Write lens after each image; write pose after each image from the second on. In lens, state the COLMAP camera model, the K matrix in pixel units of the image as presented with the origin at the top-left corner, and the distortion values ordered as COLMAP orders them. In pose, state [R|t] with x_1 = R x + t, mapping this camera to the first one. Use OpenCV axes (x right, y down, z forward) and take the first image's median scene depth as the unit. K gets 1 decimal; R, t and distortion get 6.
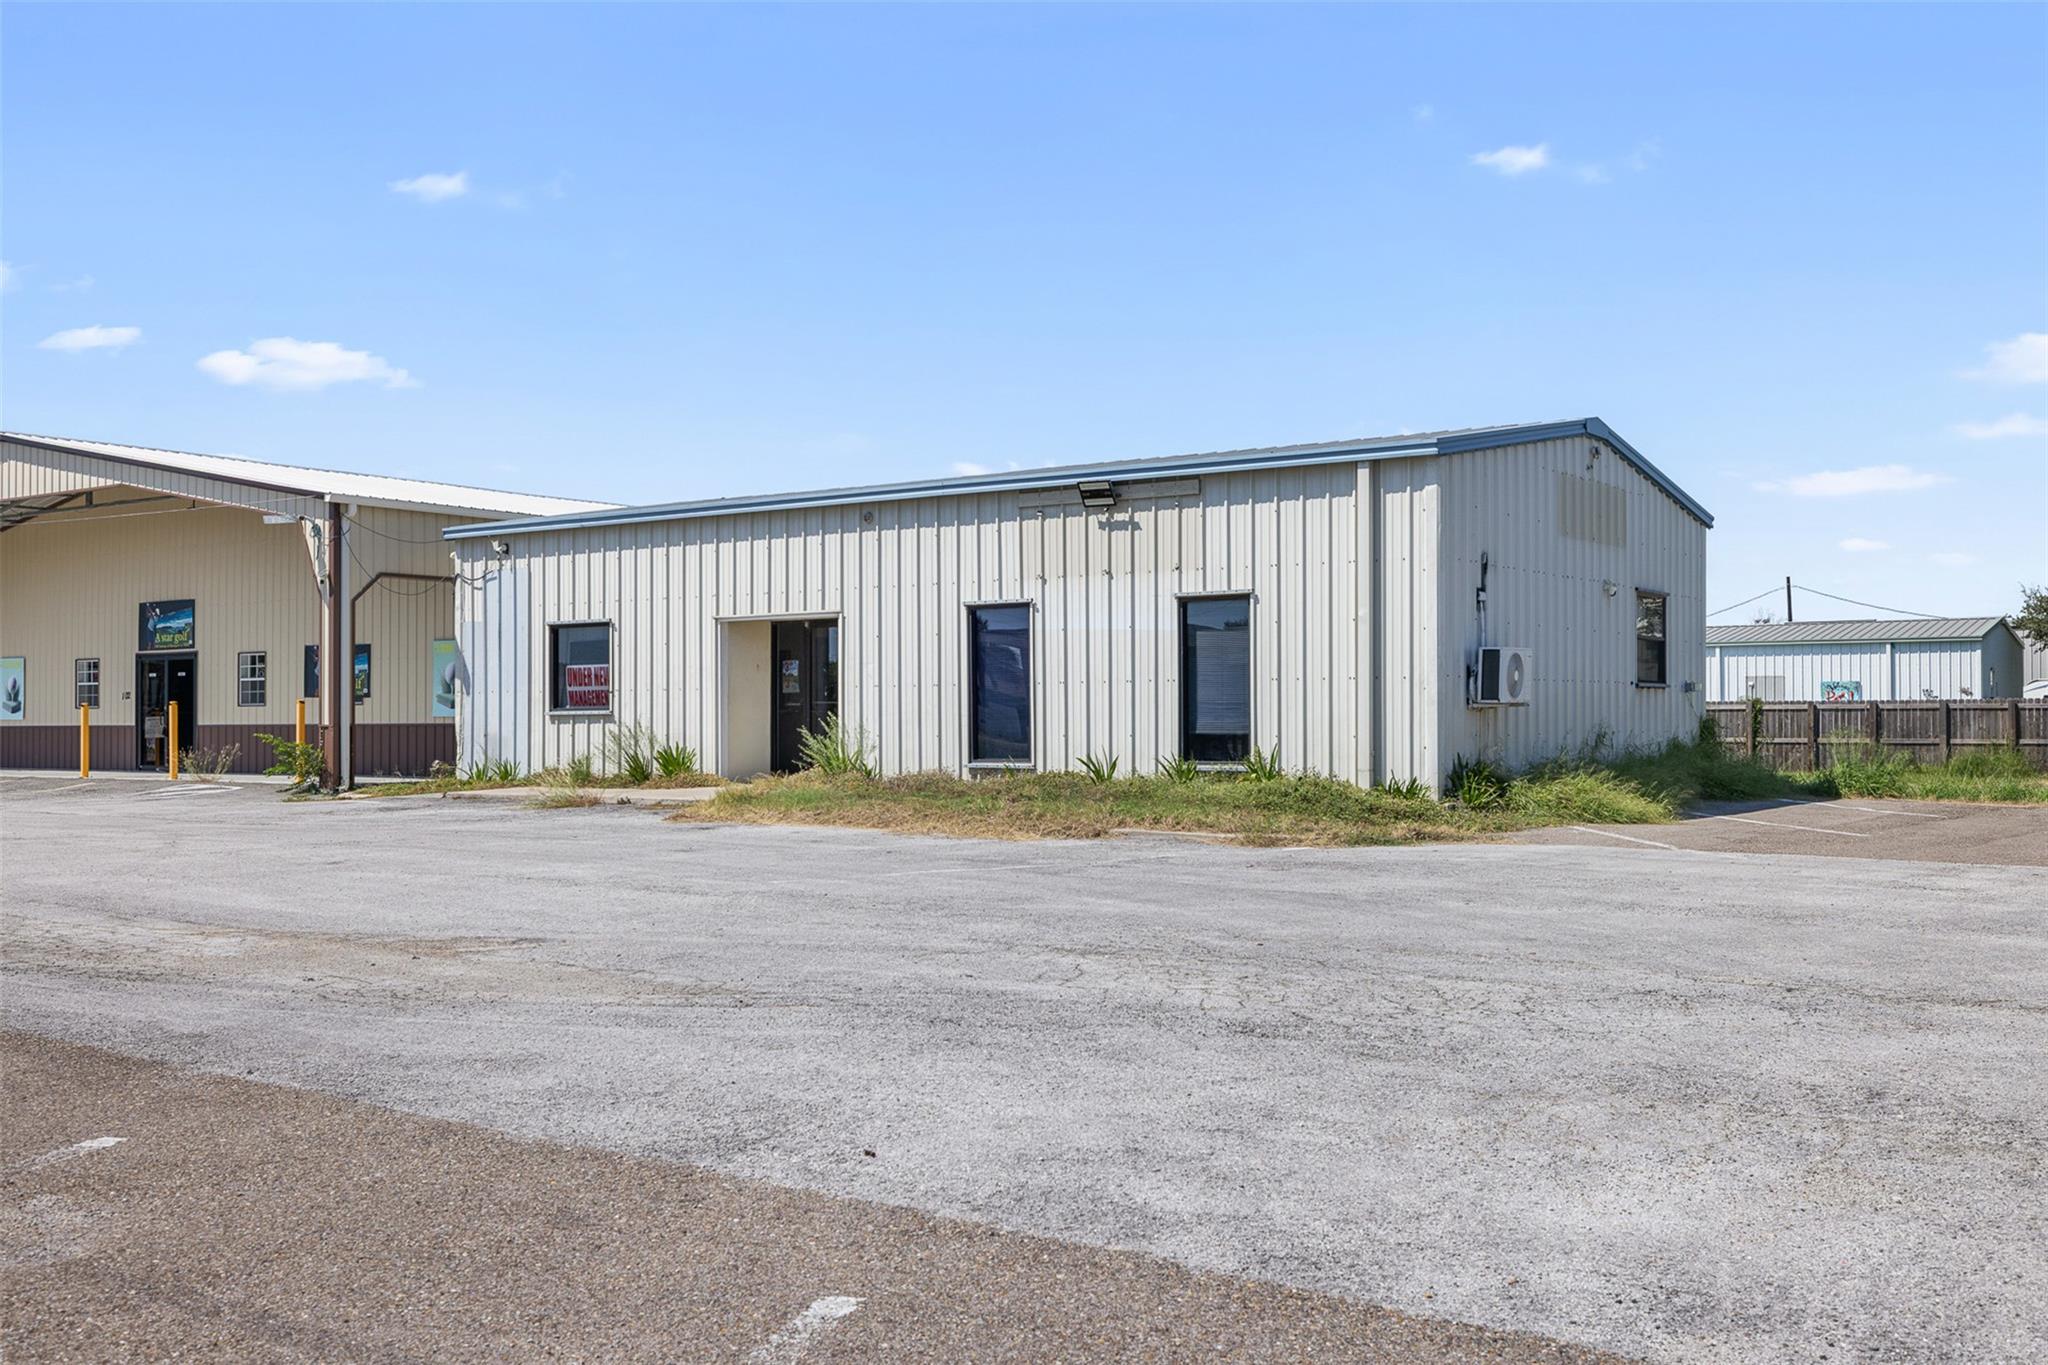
lens RADIAL K [[1985.4, 0, 1028.6], [0, 1985.4, 688.2], [0, 0, 1]] dist [0.006981, 0.000000]
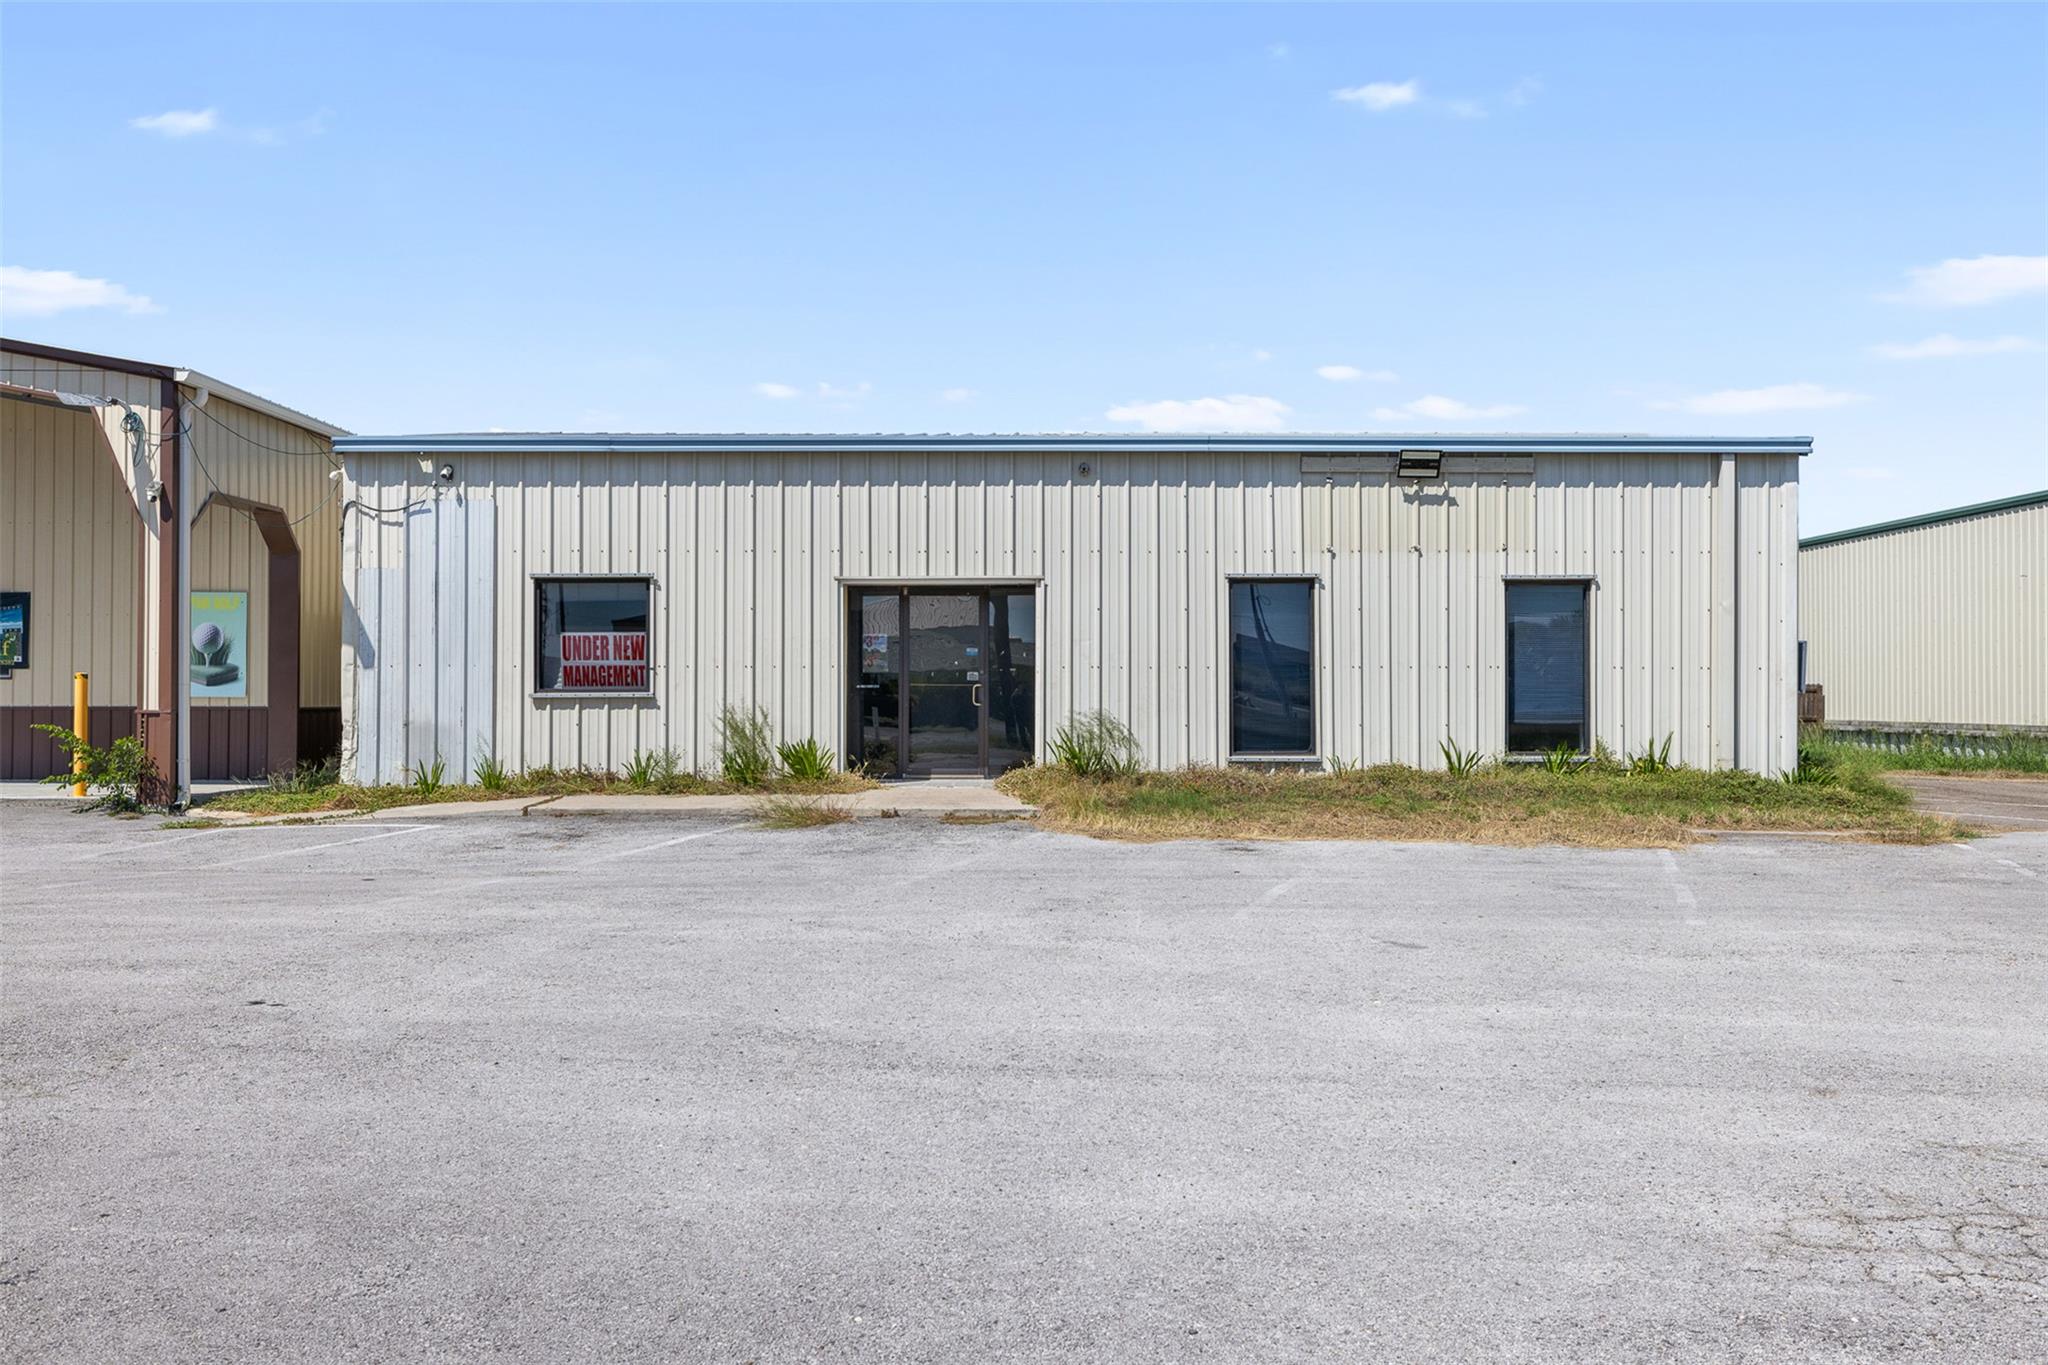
lens RADIAL K [[1663.5, 0, 1025.5], [0, 1663.5, 675.1], [0, 0, 1]] dist [-0.000371, 0.002510]
pose [[0.821070, 0.013459, 0.570668, -0.519335], [-0.013883, 0.999897, -0.003607, 0.005471], [-0.570658, -0.004961, 0.821173, 0.435935]]
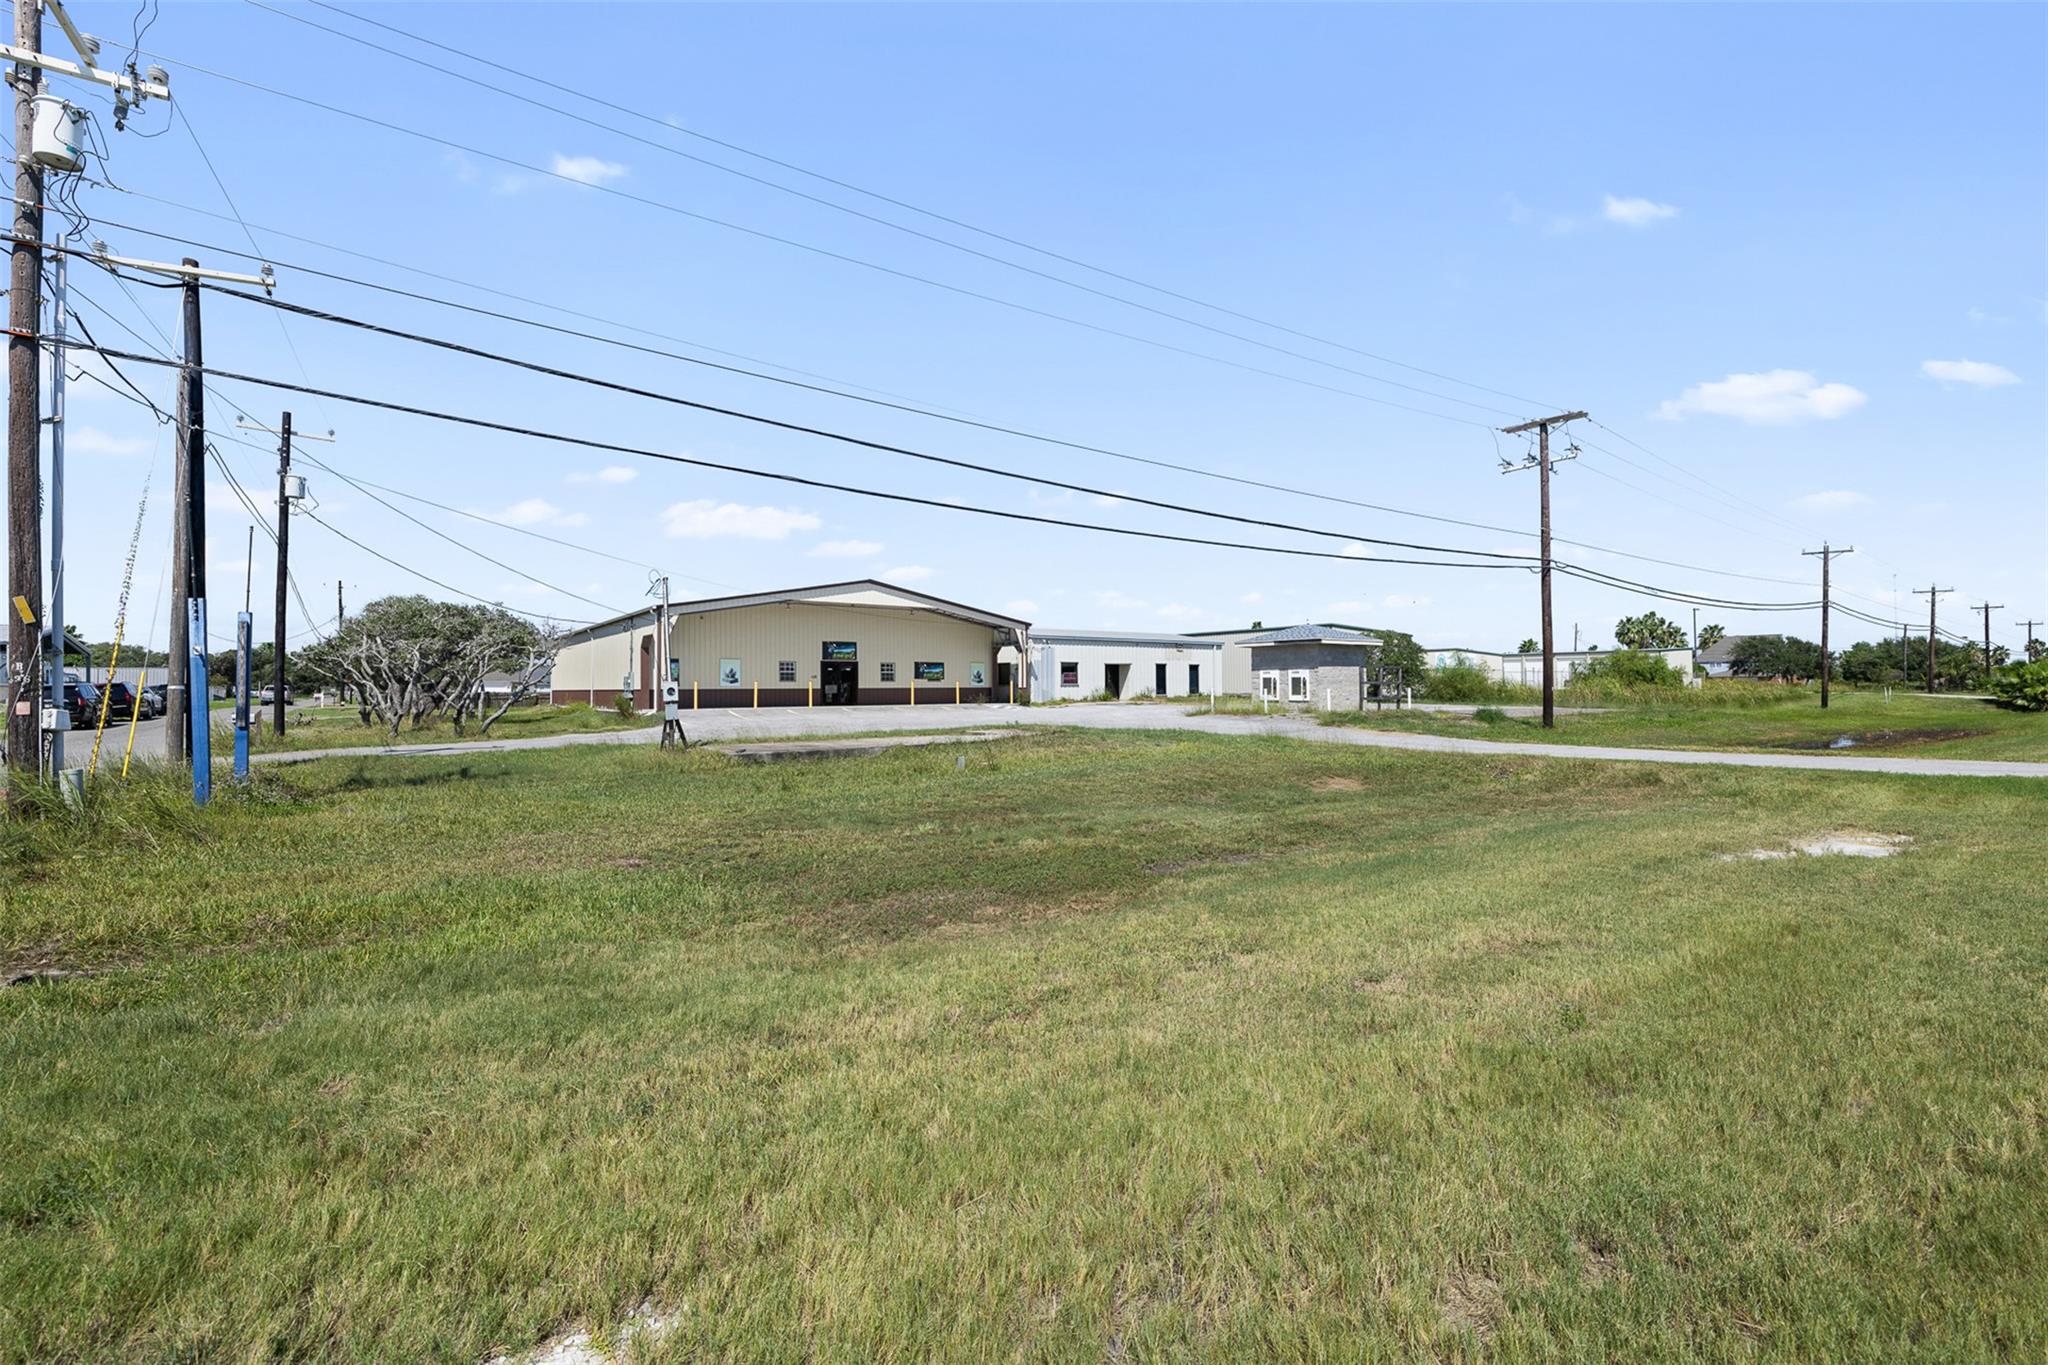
lens RADIAL K [[884.6, 0, 1027.1], [0, 884.6, 681.5], [0, 0, 1]] dist [0.002202, 0.000054]
pose [[0.312532, 0.009523, 0.949860, -2.244060], [-0.010734, 0.999921, -0.006493, 0.021706], [-0.949847, -0.008166, 0.312609, 0.594825]]
